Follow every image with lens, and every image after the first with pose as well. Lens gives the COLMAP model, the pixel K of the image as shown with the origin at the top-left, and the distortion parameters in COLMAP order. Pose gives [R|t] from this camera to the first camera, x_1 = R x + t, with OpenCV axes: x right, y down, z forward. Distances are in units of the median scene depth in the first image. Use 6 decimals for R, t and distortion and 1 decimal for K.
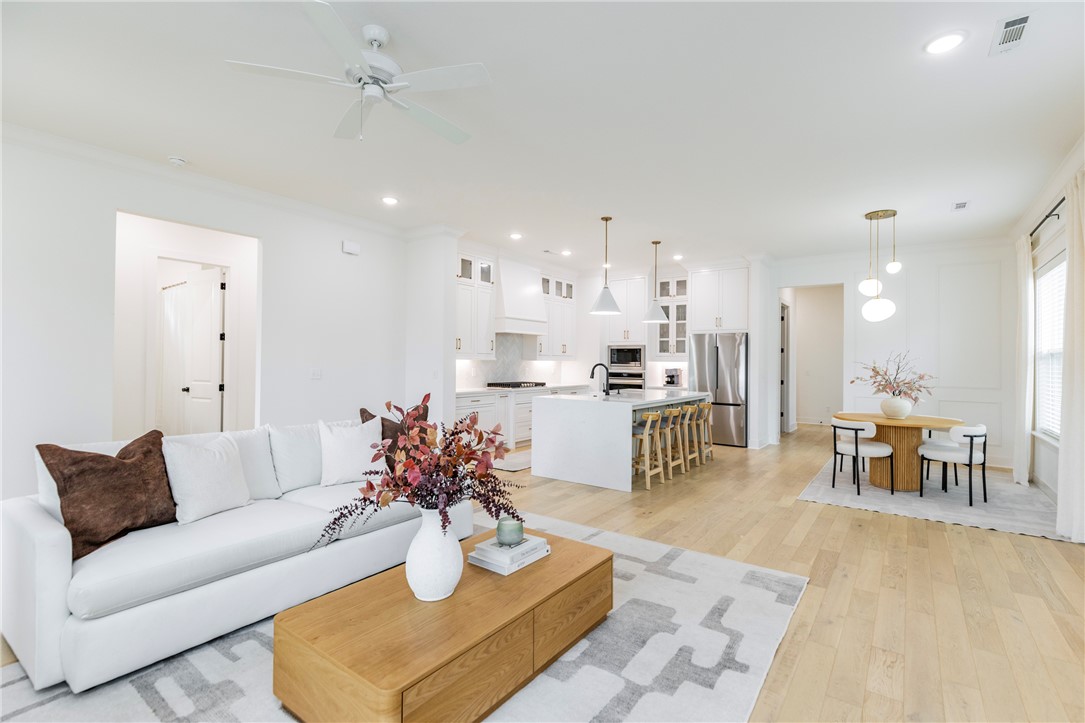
lens RADIAL K [[492.8, 0, 562.6], [0, 492.8, 358.2], [0, 0, 1]] dist [0.018264, 0.000679]
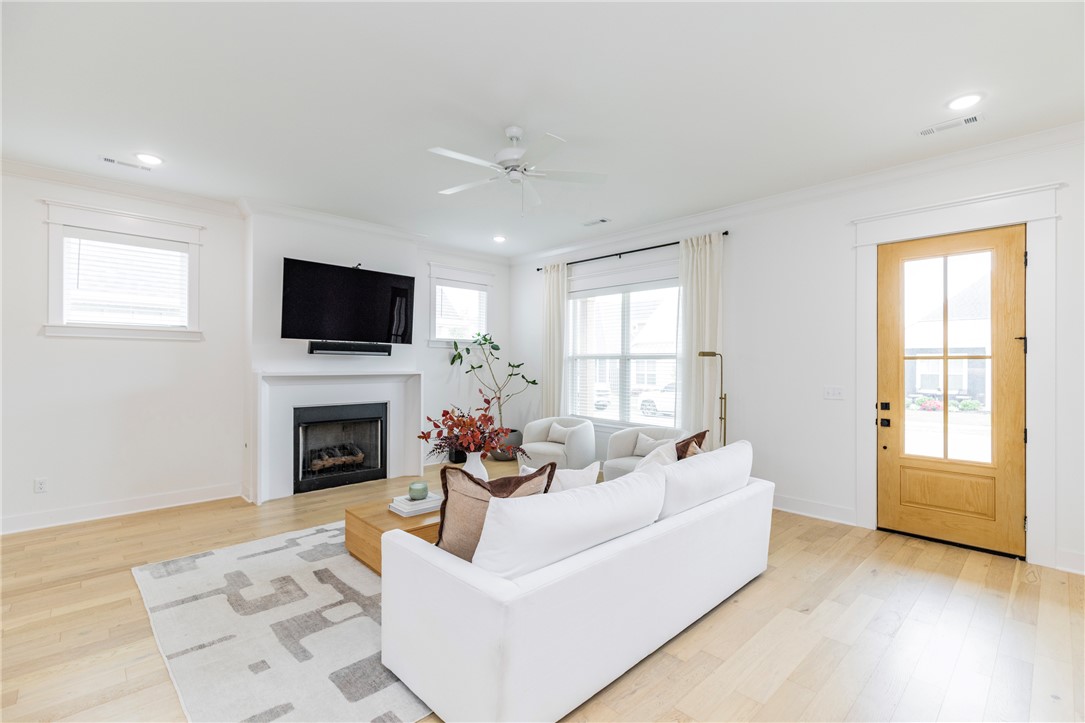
lens RADIAL K [[492.8, 0, 579.3], [0, 492.8, 354.3], [0, 0, 1]] dist [0.018264, 0.000679]
pose [[-0.988680, -0.015029, 0.149288, -0.313678], [-0.017943, 0.999673, -0.018194, -0.015460], [-0.148966, -0.020667, -0.988626, 0.946813]]
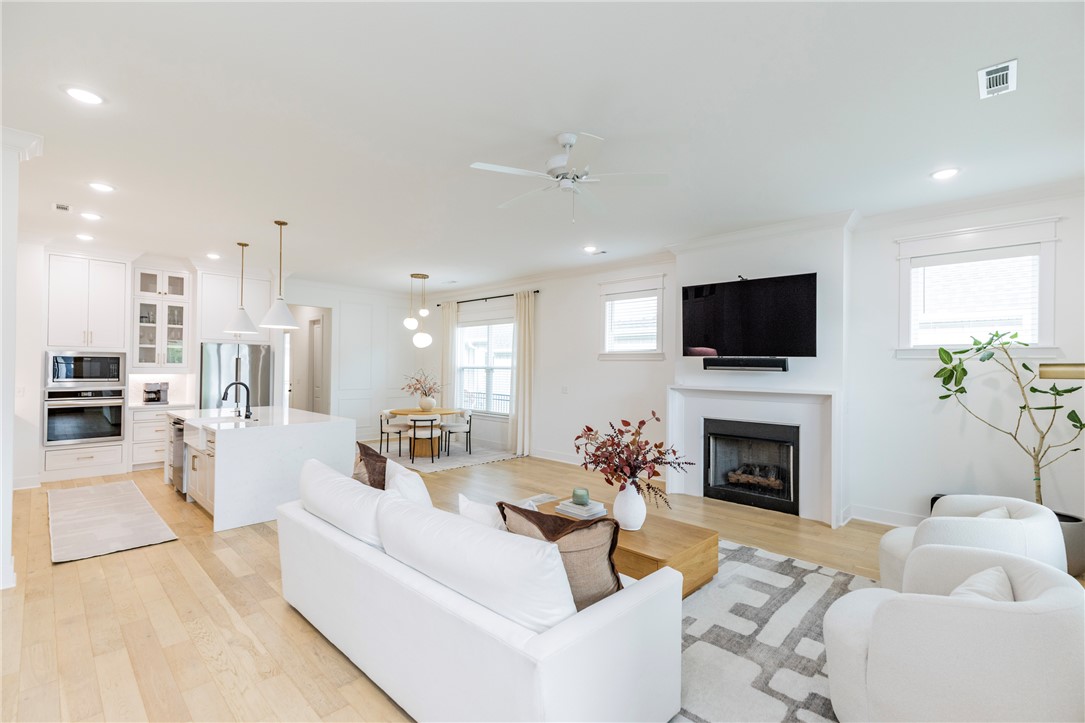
lens RADIAL K [[492.8, 0, 534.1], [0, 492.8, 362.6], [0, 0, 1]] dist [0.018264, 0.000679]
pose [[0.170056, 0.001568, 0.985433, -0.675488], [-0.016061, 0.999870, 0.001181, -0.031744], [-0.985304, -0.016028, 0.170059, 0.352049]]
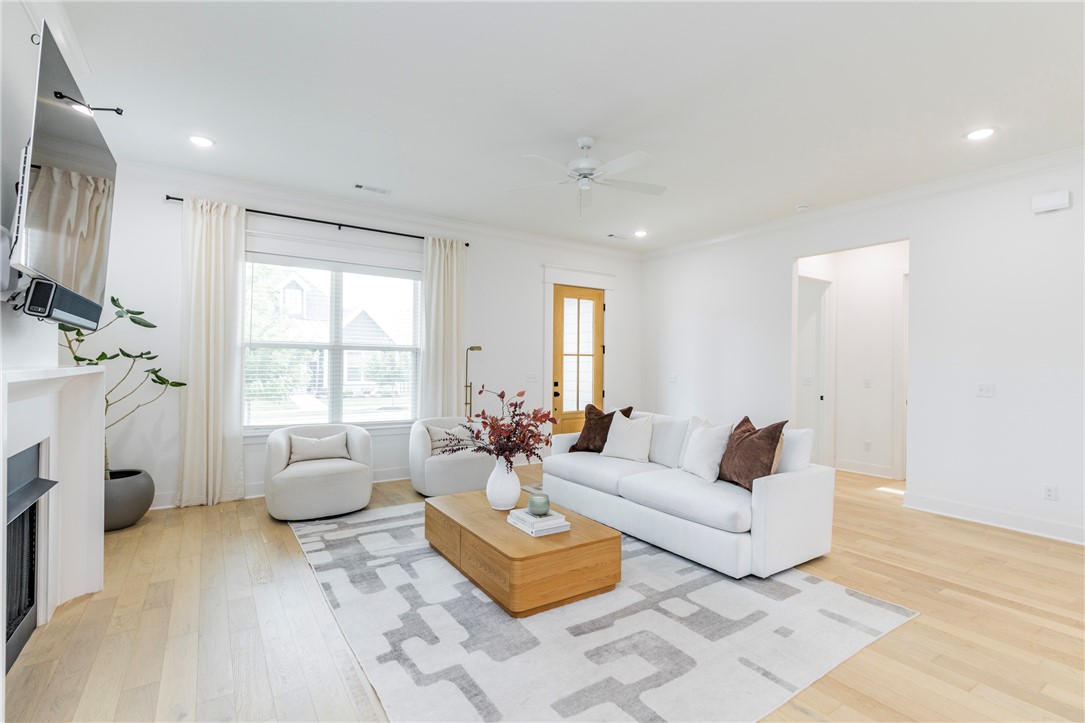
lens RADIAL K [[492.8, 0, 540.7], [0, 492.8, 363.9], [0, 0, 1]] dist [0.018264, 0.000679]
pose [[-0.354460, -0.015224, -0.934947, 0.418261], [-0.012431, 0.999856, -0.011568, 0.003807], [0.934989, 0.007522, -0.354598, 0.569876]]
